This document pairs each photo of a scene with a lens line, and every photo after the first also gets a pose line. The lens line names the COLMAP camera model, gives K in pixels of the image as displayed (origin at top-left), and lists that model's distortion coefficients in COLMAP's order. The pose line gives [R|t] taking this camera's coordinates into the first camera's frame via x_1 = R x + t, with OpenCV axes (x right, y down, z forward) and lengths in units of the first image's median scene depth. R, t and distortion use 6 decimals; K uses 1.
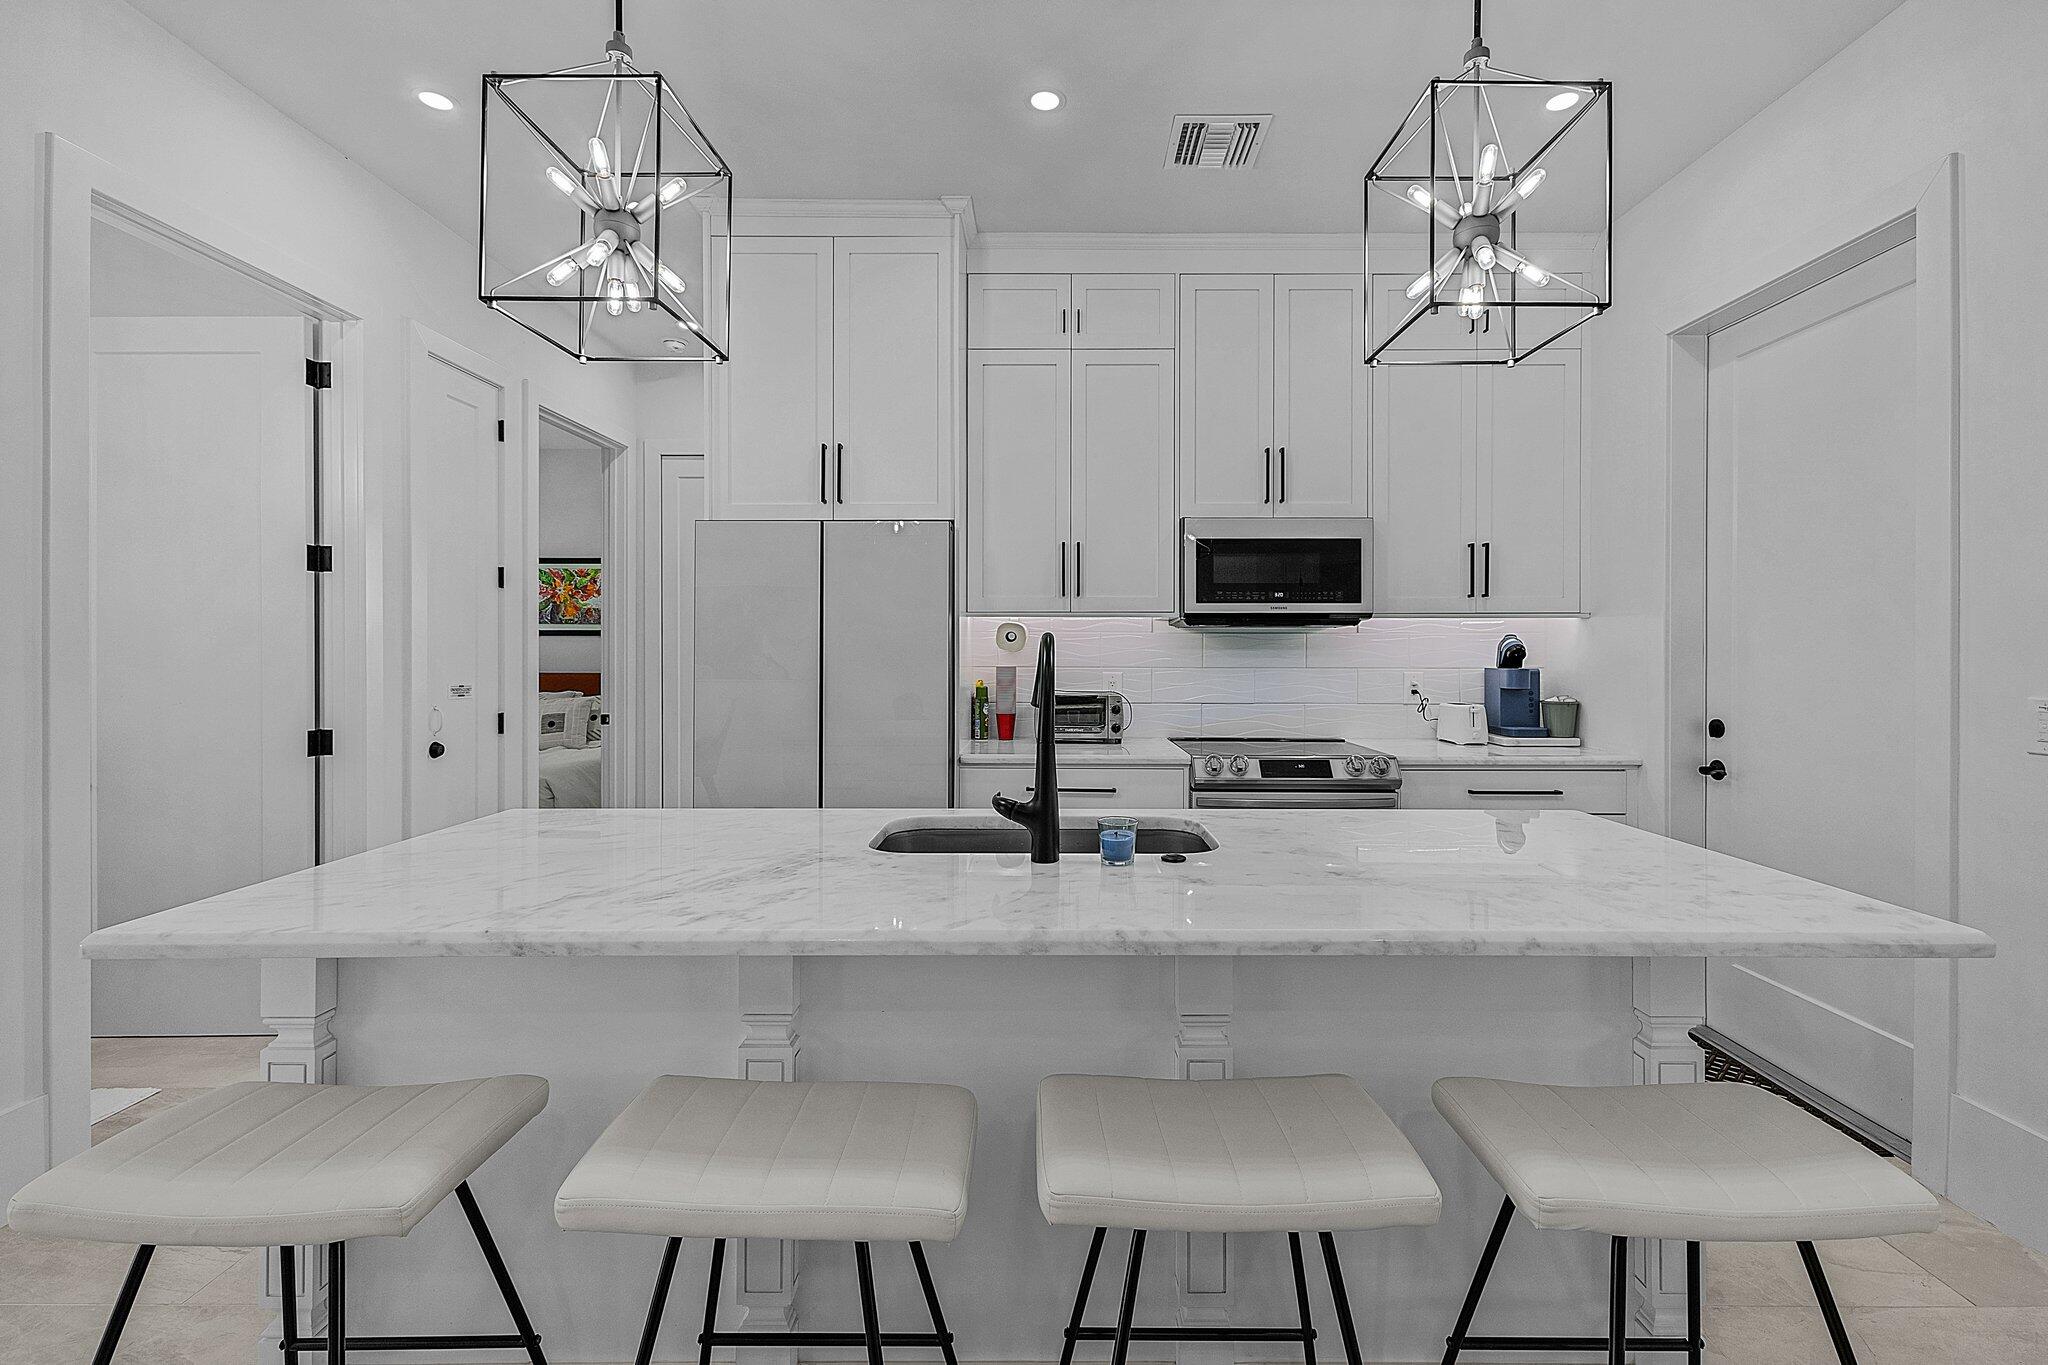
lens RADIAL K [[886.7, 0, 1036.4], [0, 886.7, 665.4], [0, 0, 1]] dist [0.015025, -0.003293]
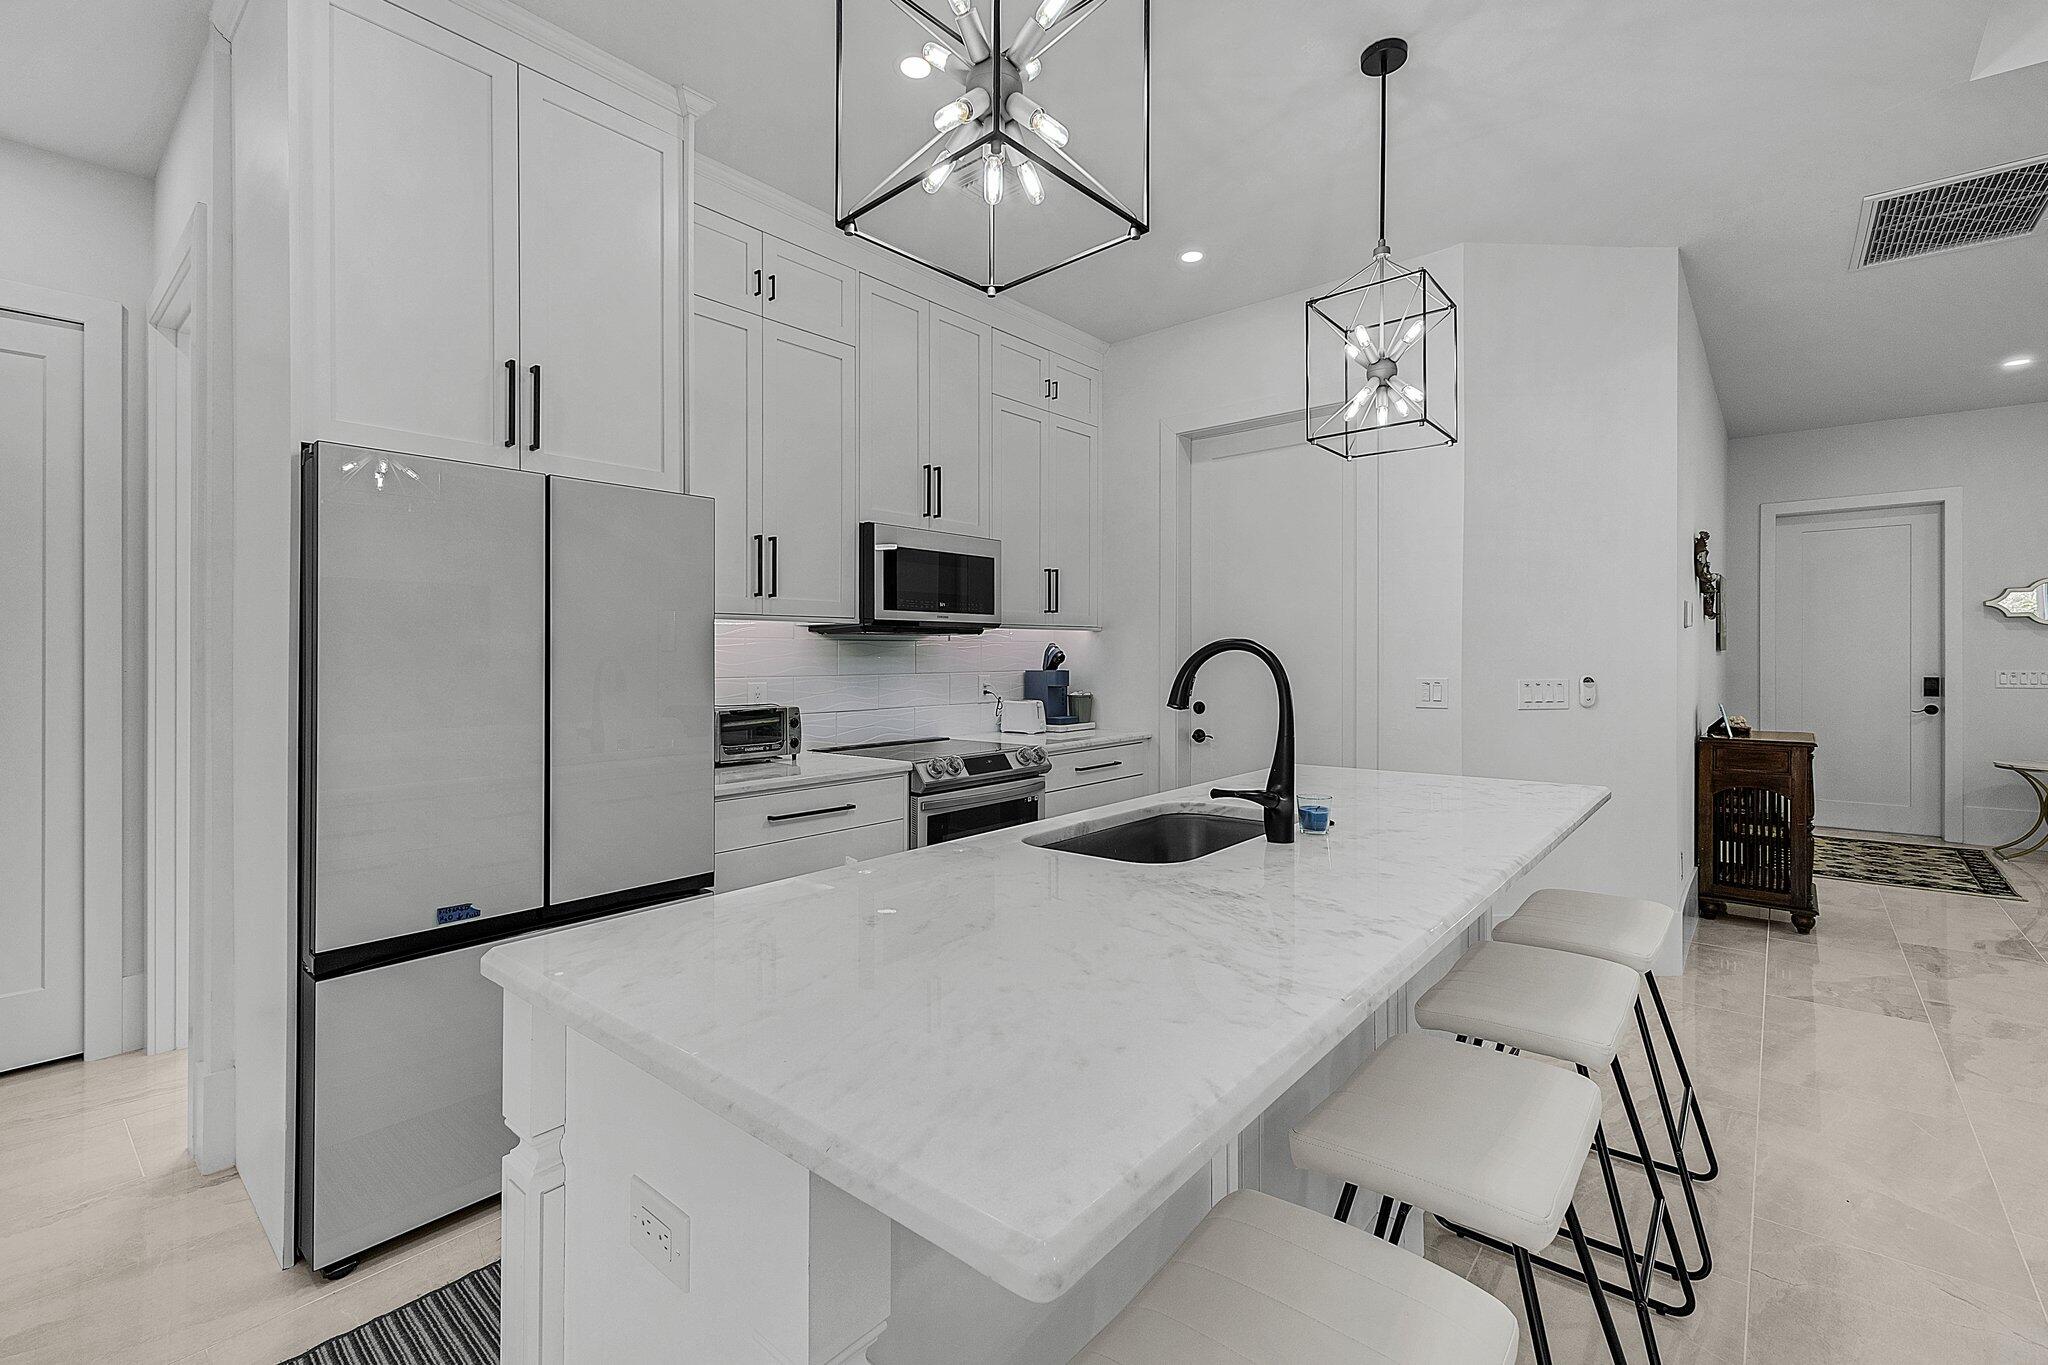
lens RADIAL K [[886.7, 0, 1023.0], [0, 886.7, 672.0], [0, 0, 1]] dist [0.015025, -0.003293]
pose [[0.649848, -0.017423, 0.759864, -0.464422], [0.019527, 0.999790, 0.006225, -0.003346], [-0.759813, 0.010793, 0.650052, 0.229319]]
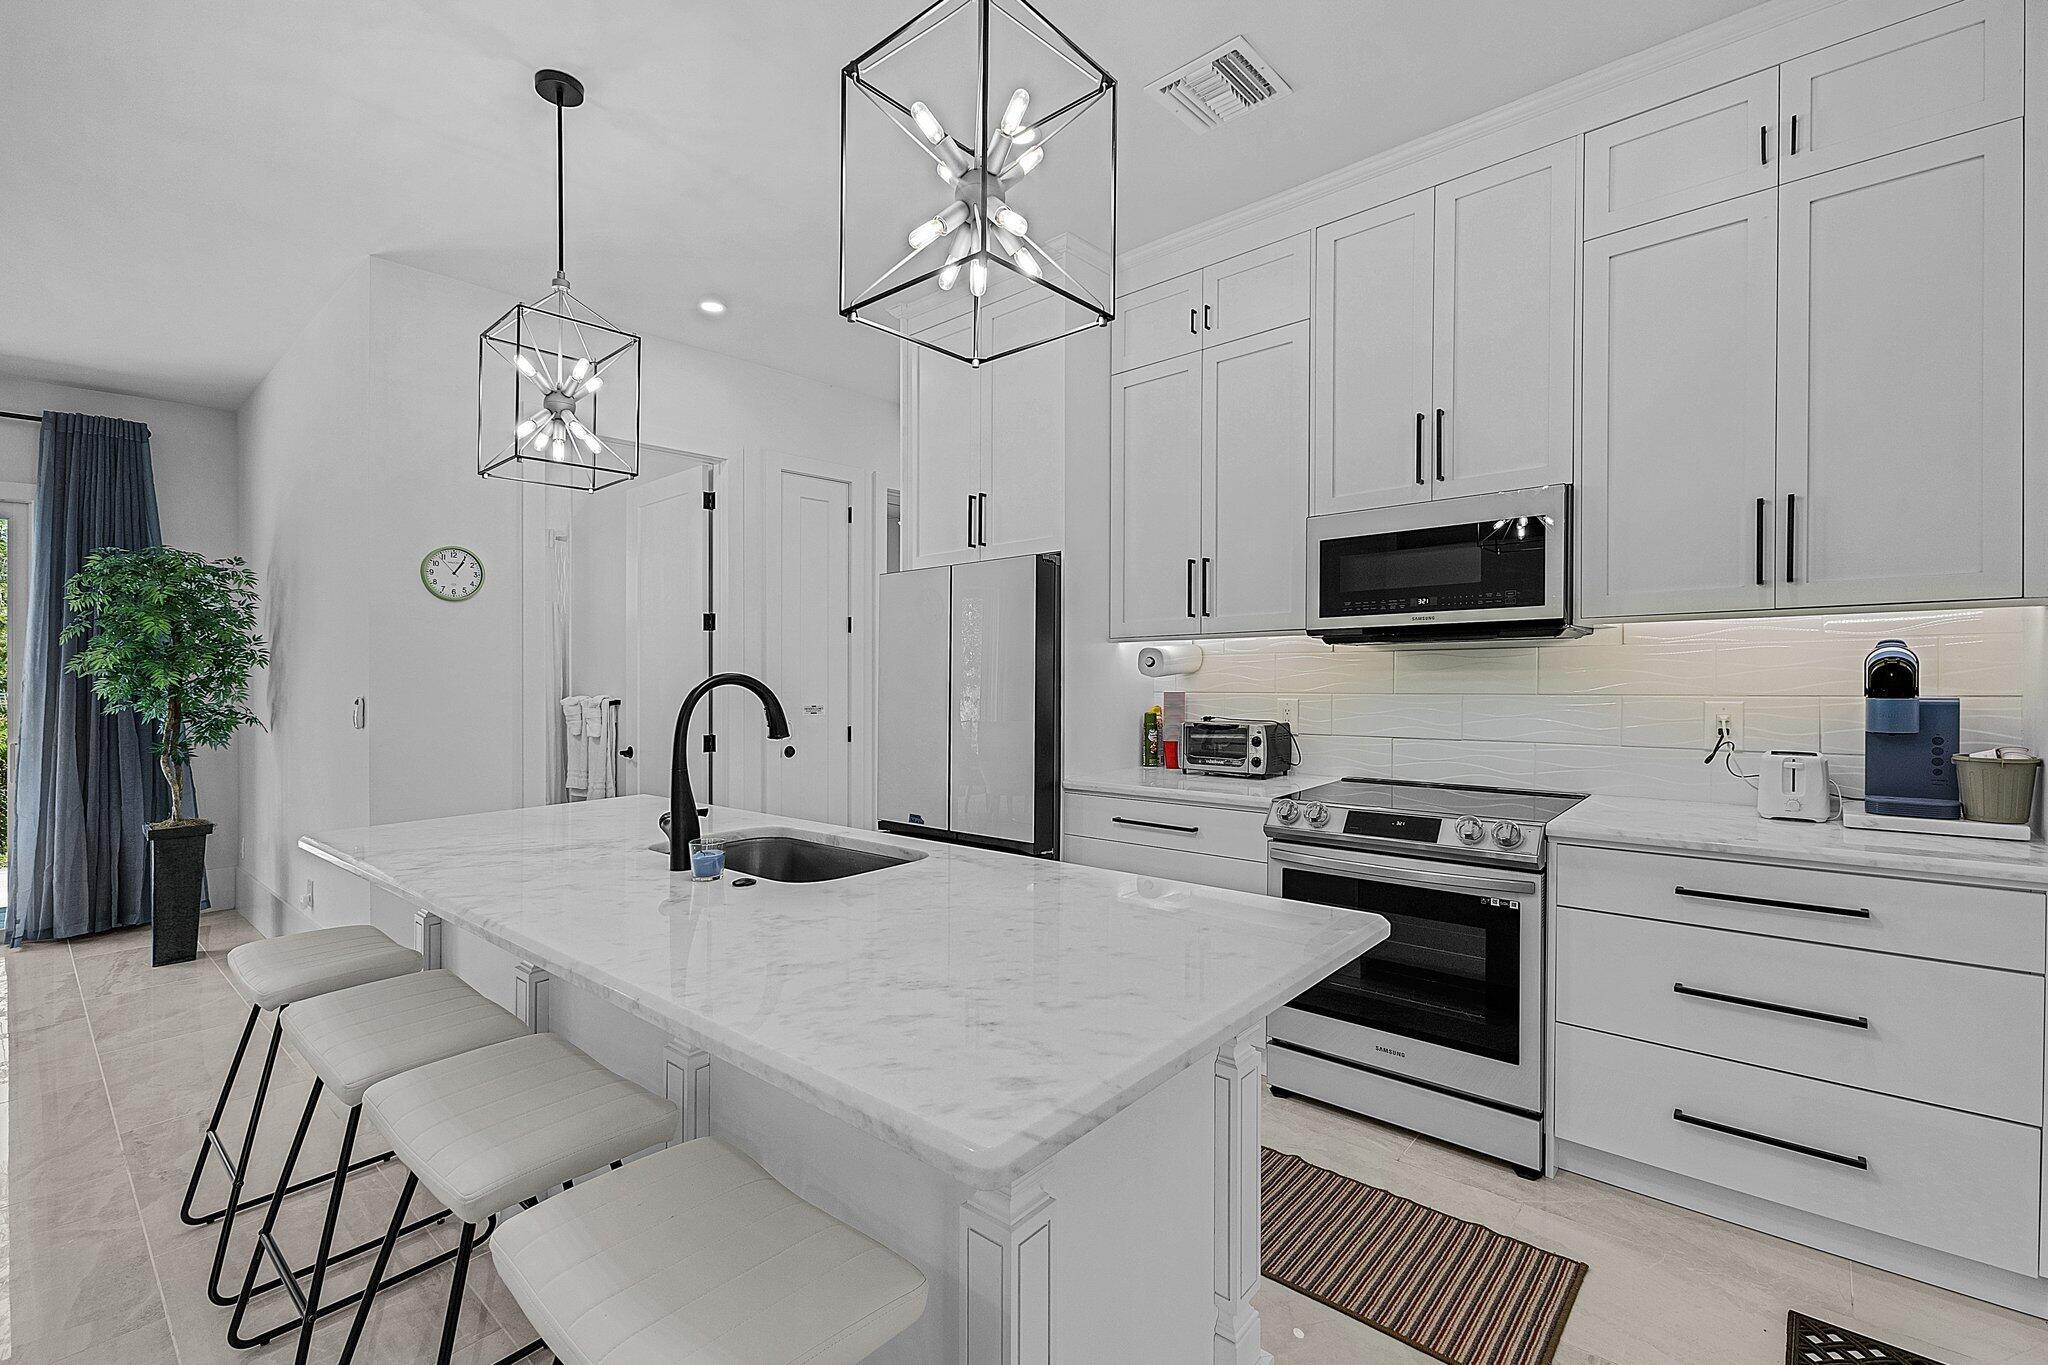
lens RADIAL K [[886.7, 0, 1039.1], [0, 886.7, 680.8], [0, 0, 1]] dist [0.015025, -0.003293]
pose [[0.753743, -0.005956, -0.657142, 0.520407], [0.006836, 0.999976, -0.001222, -0.011438], [0.657133, -0.003571, 0.753766, 0.190749]]
